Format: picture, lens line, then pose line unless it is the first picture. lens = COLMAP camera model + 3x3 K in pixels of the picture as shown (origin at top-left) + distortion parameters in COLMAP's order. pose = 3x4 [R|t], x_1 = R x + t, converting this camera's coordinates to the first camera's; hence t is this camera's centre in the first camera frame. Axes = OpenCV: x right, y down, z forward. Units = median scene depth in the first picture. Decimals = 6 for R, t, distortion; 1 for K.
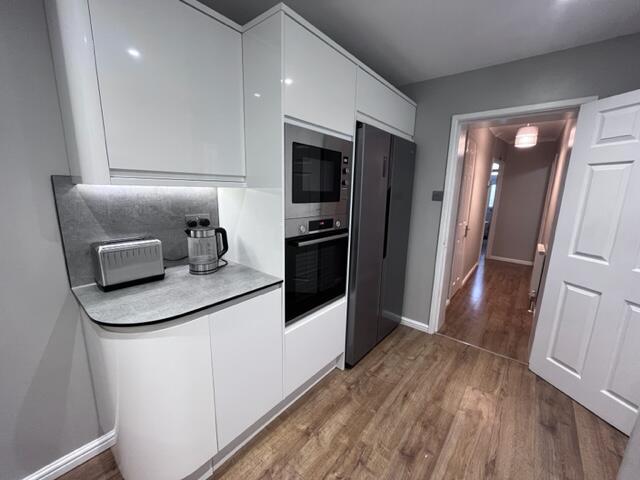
lens RADIAL K [[258.9, 0, 318.9], [0, 258.9, 240.4], [0, 0, 1]] dist [-0.001922, -0.000348]
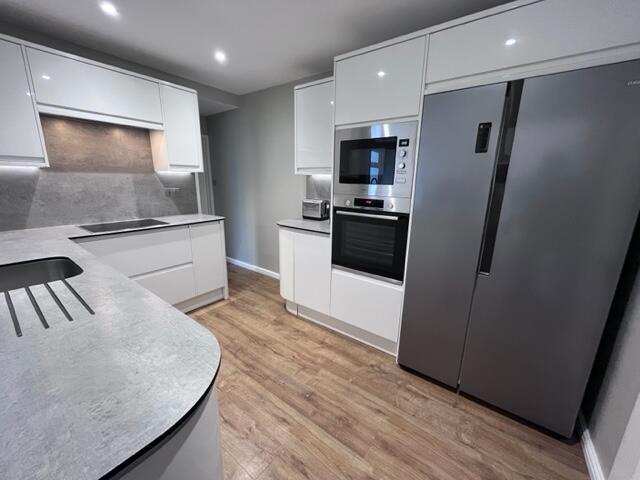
lens RADIAL K [[258.9, 0, 318.9], [0, 258.9, 240.4], [0, 0, 1]] dist [-0.001922, -0.000348]
pose [[0.046426, 0.206060, -0.977437, 1.250831], [-0.207770, 0.959085, 0.192323, -0.081211], [0.977075, 0.194153, 0.087340, 0.736912]]
